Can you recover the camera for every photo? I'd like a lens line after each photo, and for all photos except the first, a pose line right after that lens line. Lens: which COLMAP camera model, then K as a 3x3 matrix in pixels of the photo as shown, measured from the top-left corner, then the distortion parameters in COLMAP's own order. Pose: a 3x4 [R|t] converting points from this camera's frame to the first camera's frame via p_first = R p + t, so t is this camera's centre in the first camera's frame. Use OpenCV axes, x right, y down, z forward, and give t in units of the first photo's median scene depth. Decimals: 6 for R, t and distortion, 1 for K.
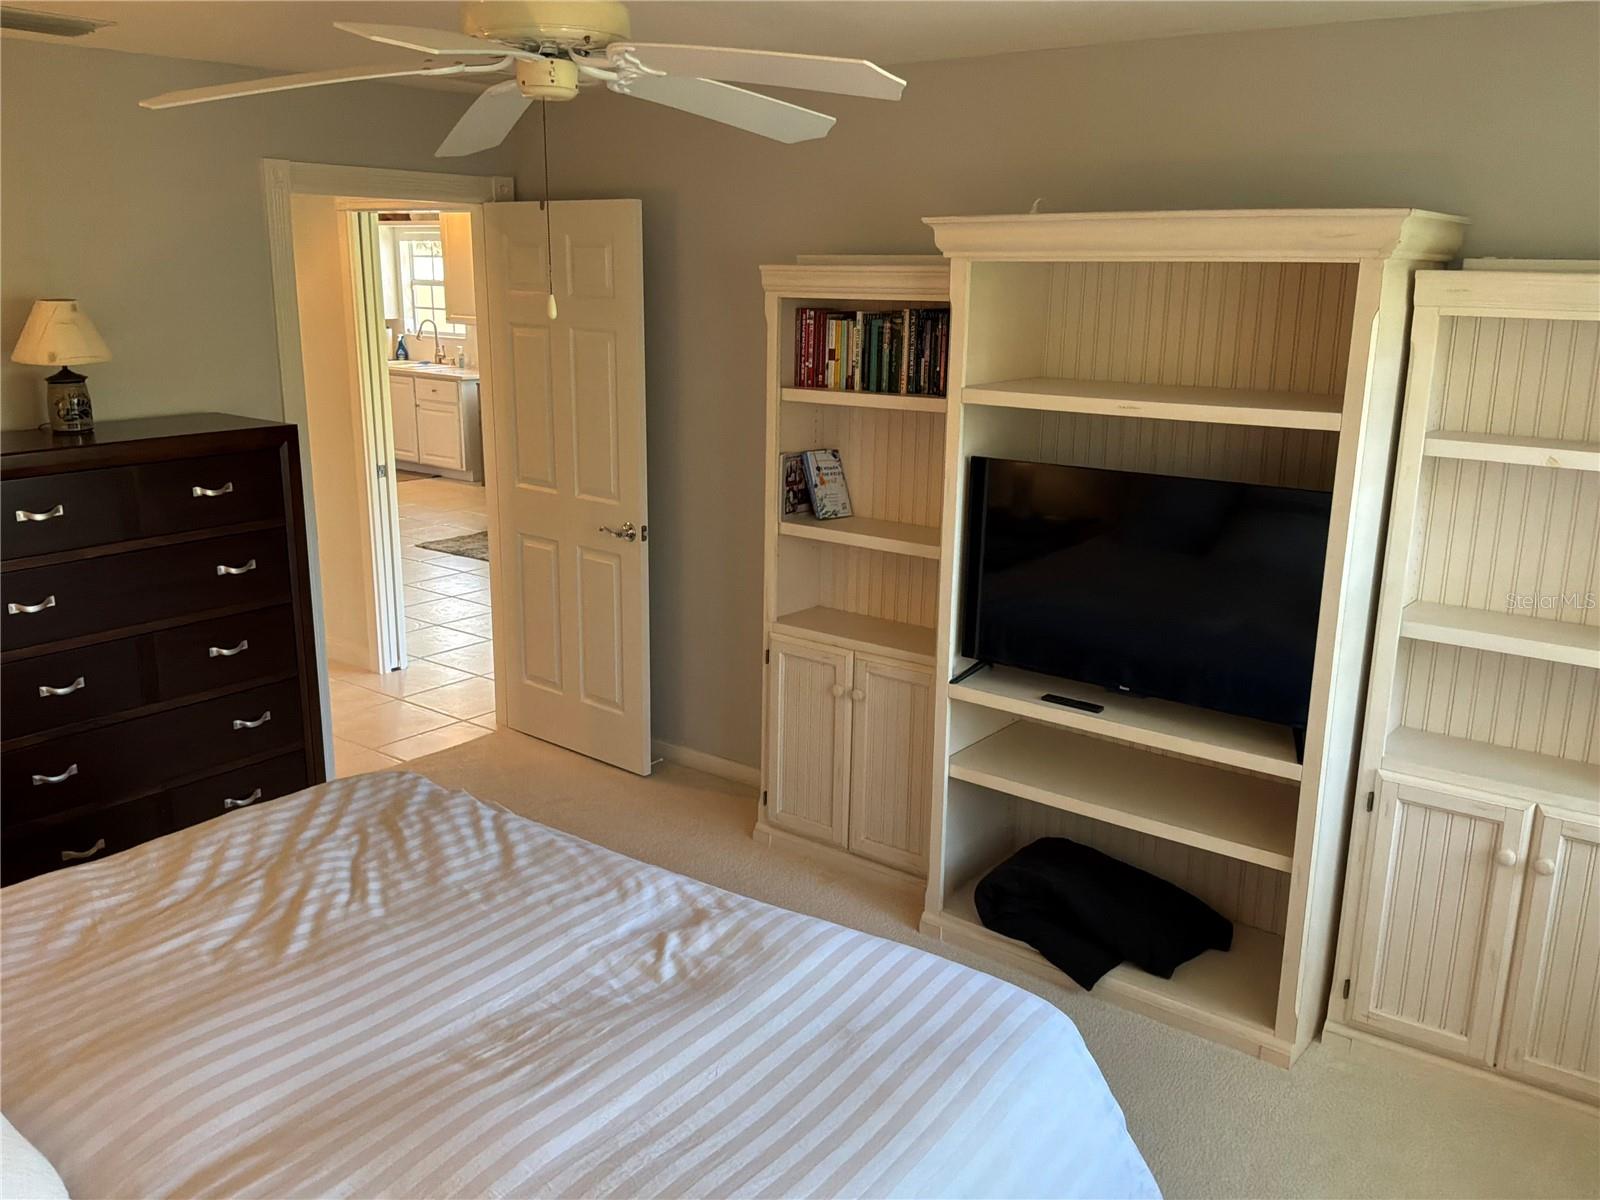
lens RADIAL K [[1328.9, 0, 795.6], [0, 1328.9, 603.4], [0, 0, 1]] dist [0.148762, -0.309847]
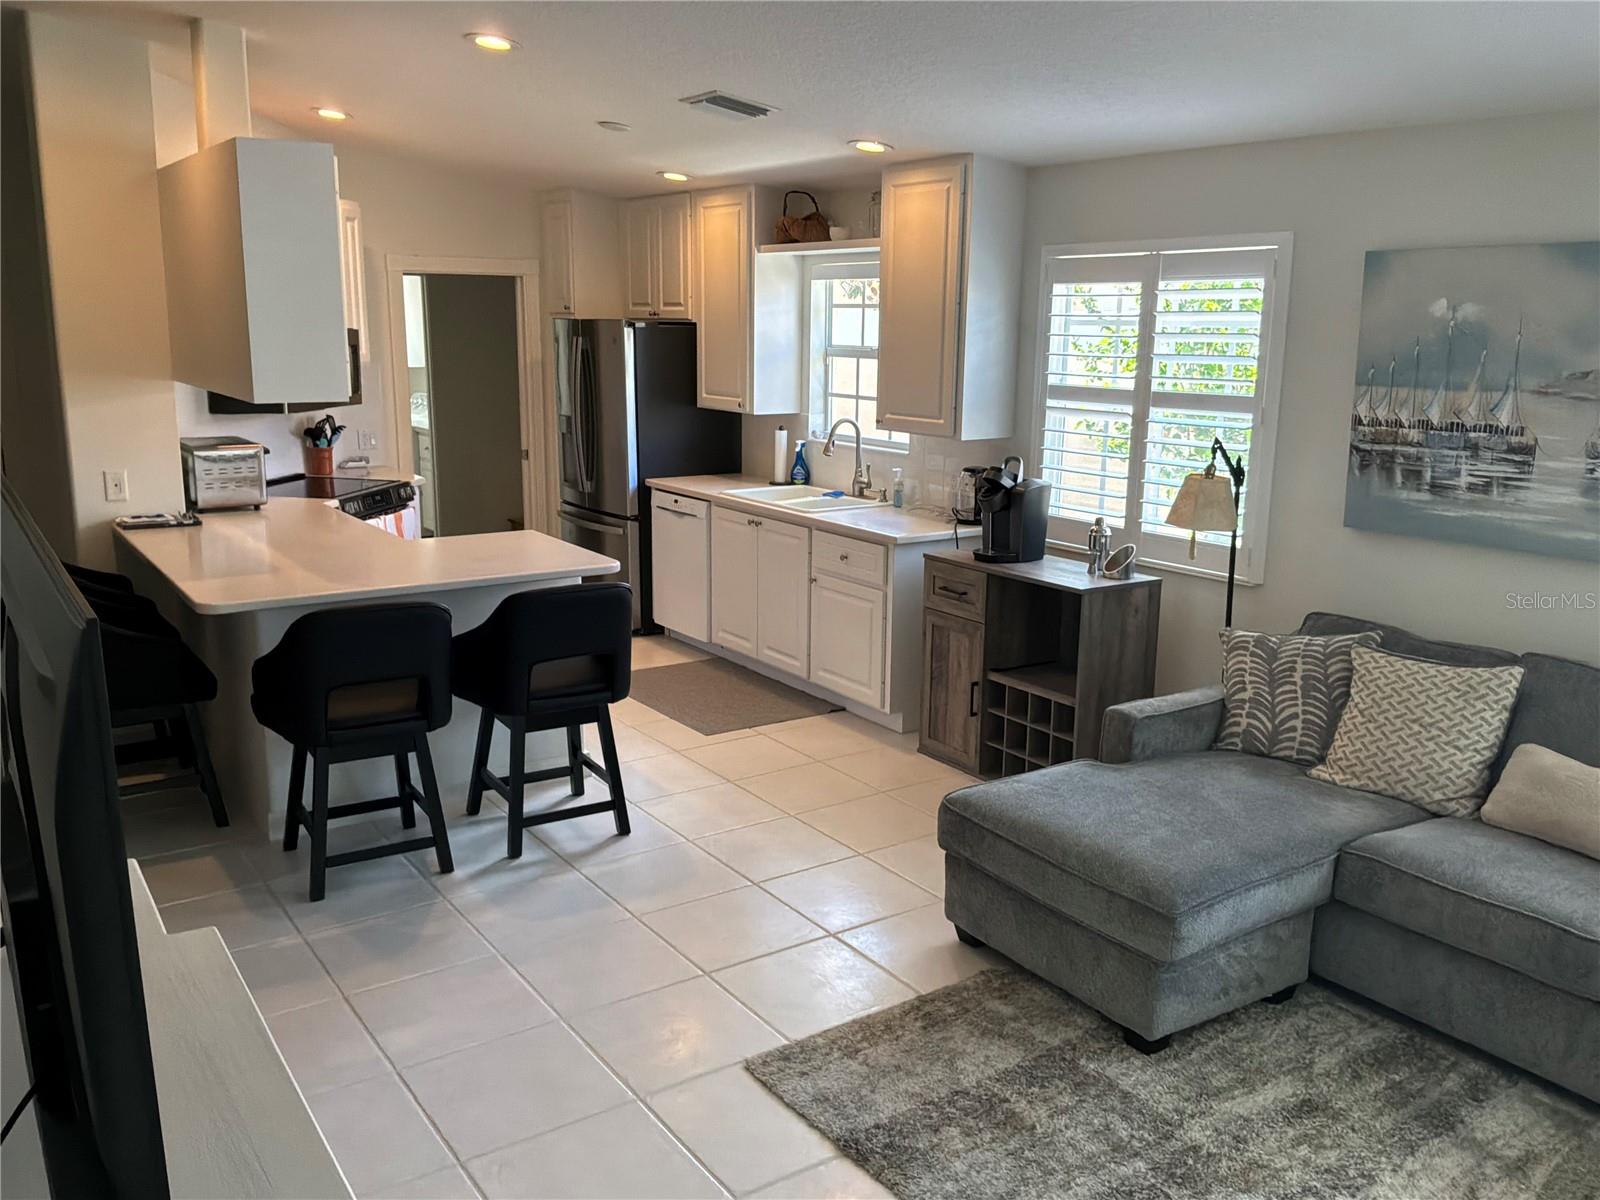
lens RADIAL K [[1334.3, 0, 800.0], [0, 1334.3, 600.0], [0, 0, 1]] dist [0.163314, -0.358647]
pose [[0.951102, 0.060001, -0.302993, -0.119165], [-0.073502, 0.996738, -0.033344, -0.115688], [0.300004, 0.053984, 0.952409, 0.471191]]
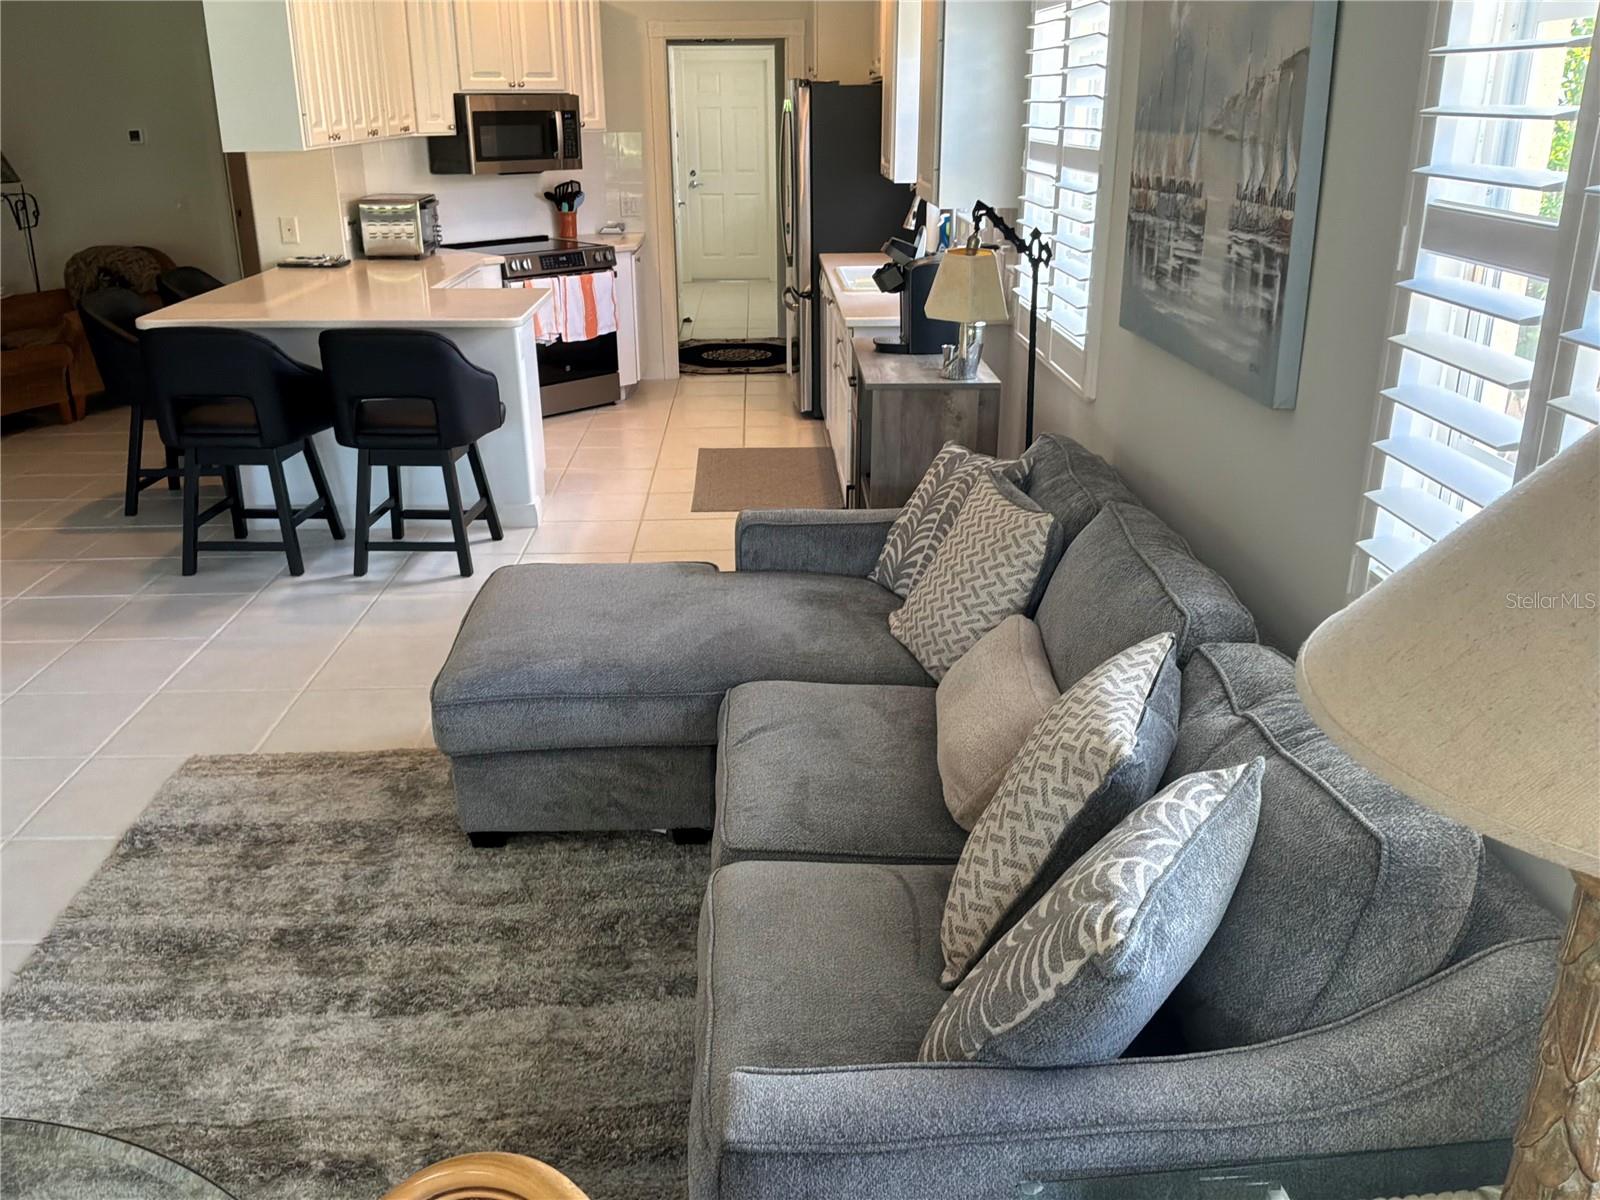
lens RADIAL K [[1334.3, 0, 800.0], [0, 1334.3, 600.0], [0, 0, 1]] dist [0.163314, -0.358647]
pose [[0.634567, 0.250246, -0.731233, 0.090858], [-0.176662, 0.968046, 0.177982, -0.142389], [0.752407, 0.016240, 0.658499, 0.635229]]
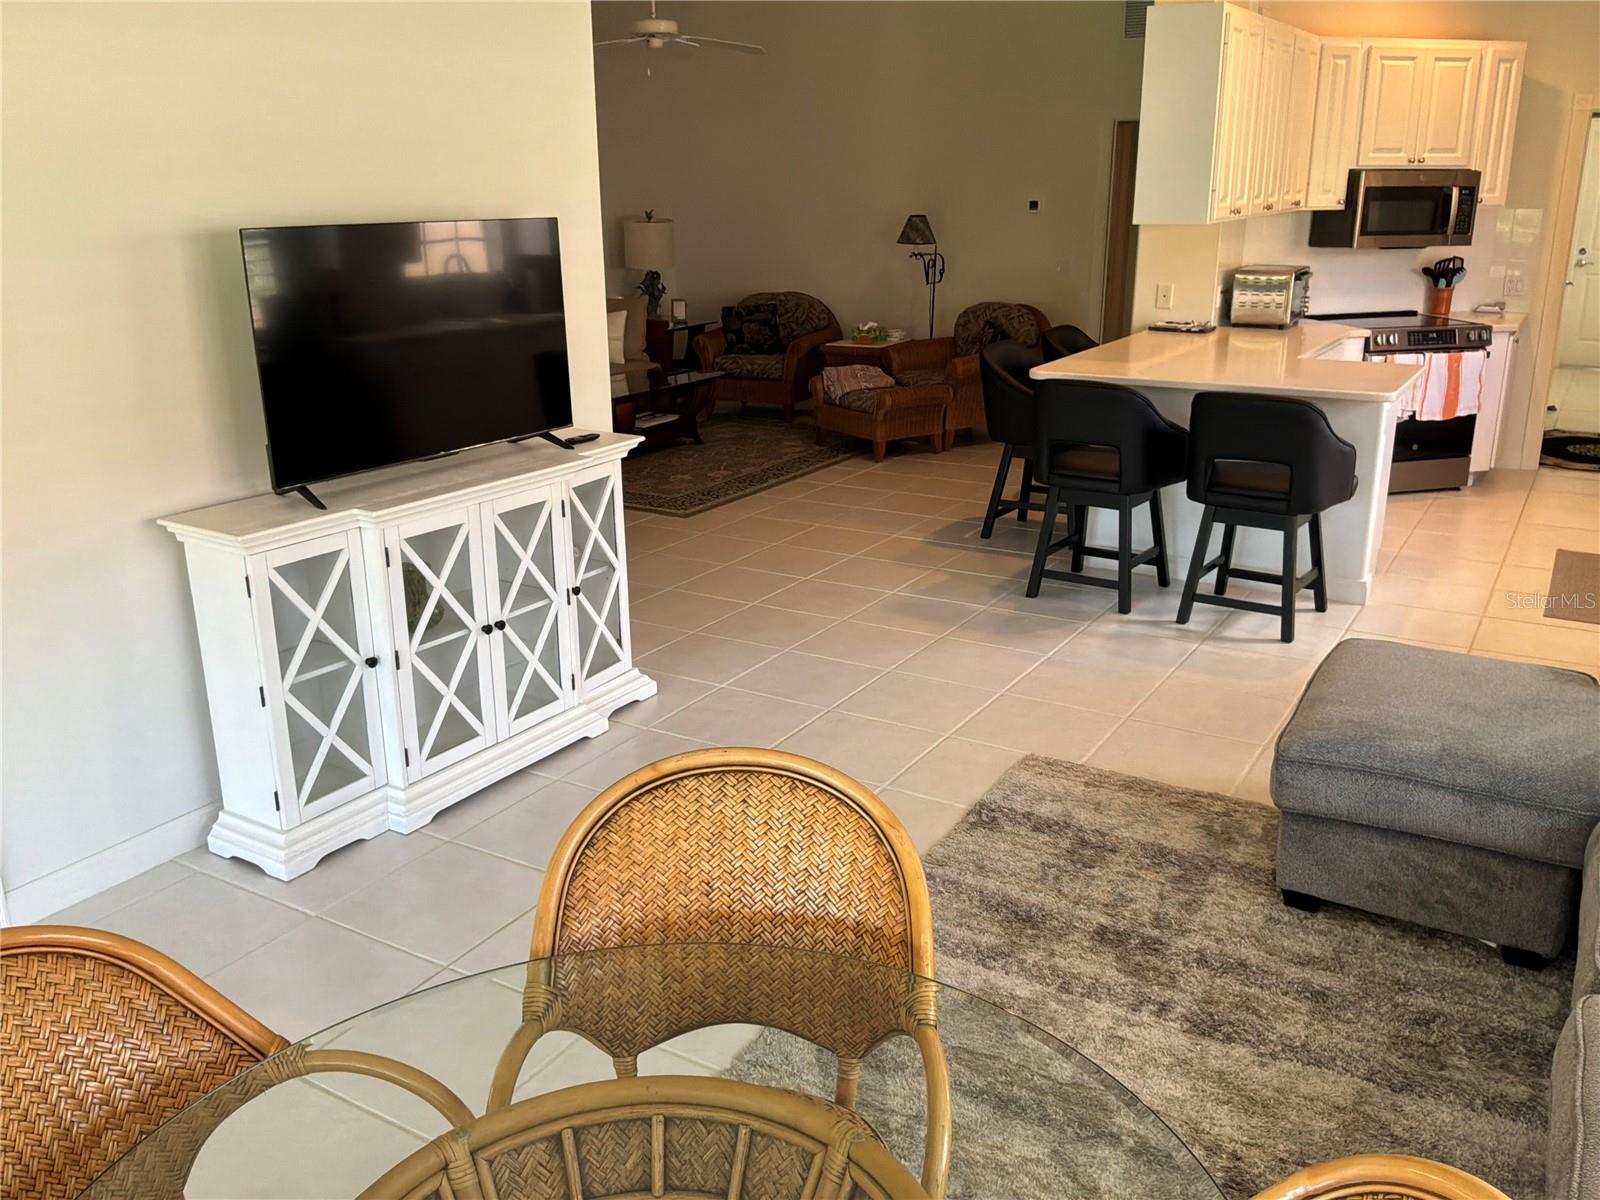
lens RADIAL K [[1330.9, 0, 796.4], [0, 1330.9, 600.0], [0, 0, 1]] dist [0.150539, -0.317797]
pose [[0.112359, 0.283853, -0.952262, 0.097241], [-0.237797, 0.938165, 0.251593, -0.138658], [0.964794, 0.198176, 0.172911, 0.609865]]
